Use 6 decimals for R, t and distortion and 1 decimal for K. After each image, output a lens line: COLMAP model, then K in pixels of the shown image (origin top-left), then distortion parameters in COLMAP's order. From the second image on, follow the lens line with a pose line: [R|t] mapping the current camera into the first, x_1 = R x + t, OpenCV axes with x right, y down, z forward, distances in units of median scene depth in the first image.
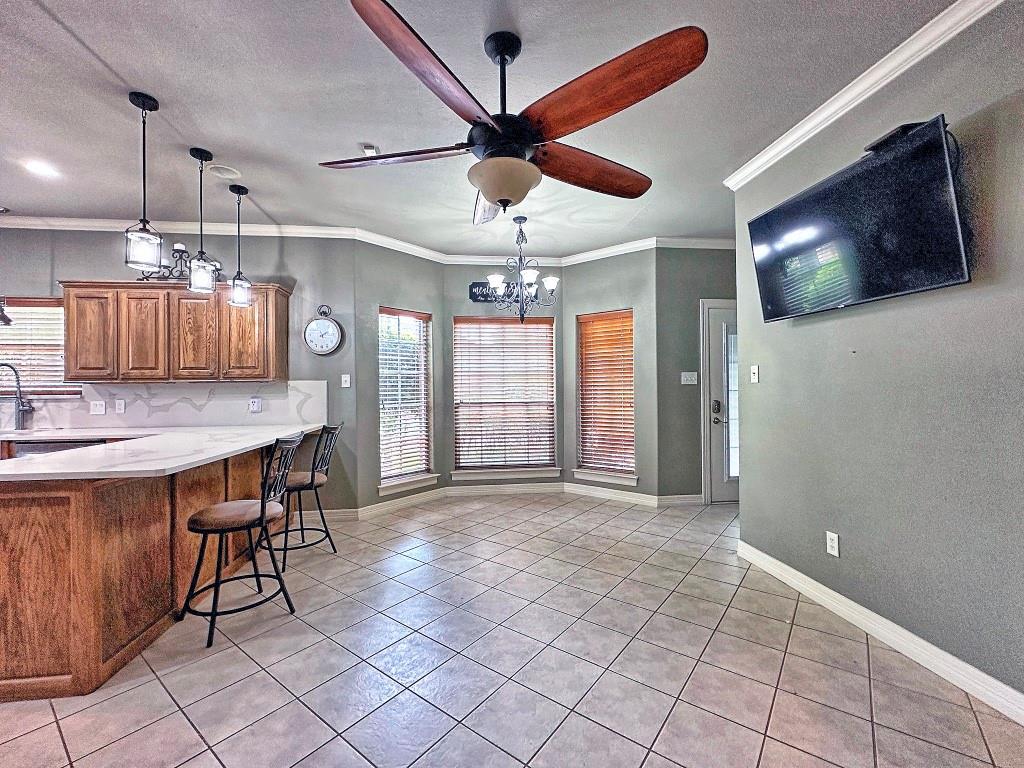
lens RADIAL K [[440.4, 0, 510.5], [0, 440.4, 381.9], [0, 0, 1]] dist [-0.000107, 0.000291]
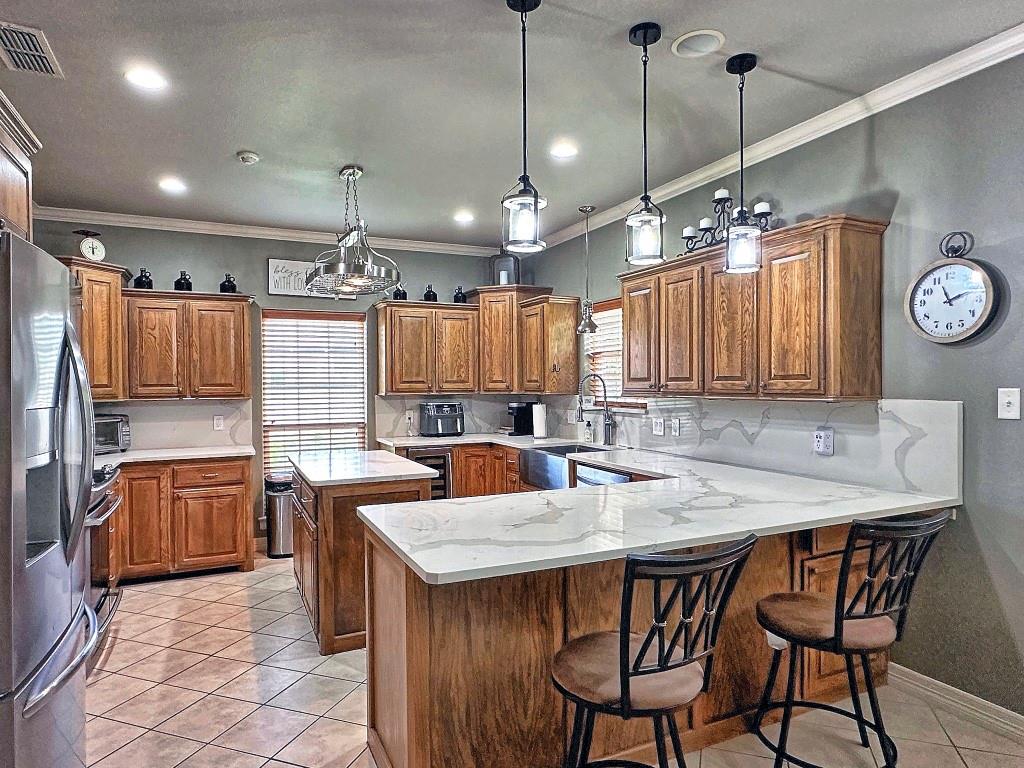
lens RADIAL K [[612.1, 0, 509.9], [0, 612.1, 387.5], [0, 0, 1]] dist [-0.002609, -0.000550]
pose [[0.315363, 0.014901, -0.948854, 0.028866], [0.014020, 0.999694, 0.020359, -0.039355], [0.948868, -0.019724, 0.315058, 0.406786]]
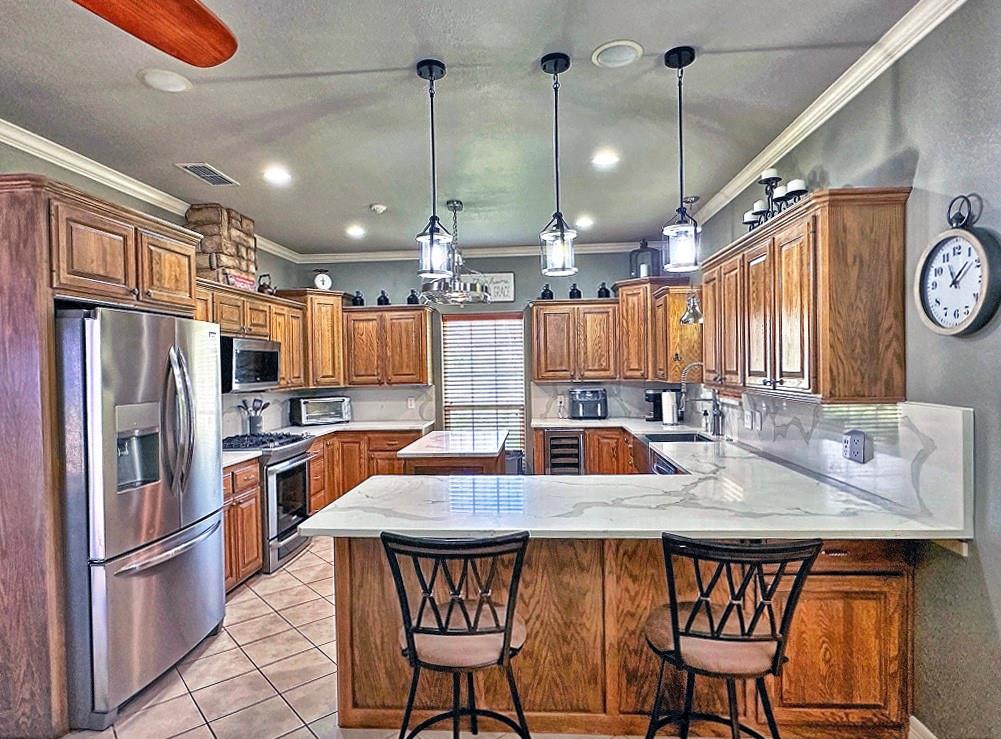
lens RADIAL K [[566.0, 0, 503.0], [0, 566.0, 372.0], [0, 0, 1]] dist [-0.002665, -0.001781]
pose [[-0.189367, 0.025638, -0.981572, 0.107280], [0.030389, 0.999333, 0.020239, -0.058019], [0.981436, -0.025996, -0.190019, 0.789465]]
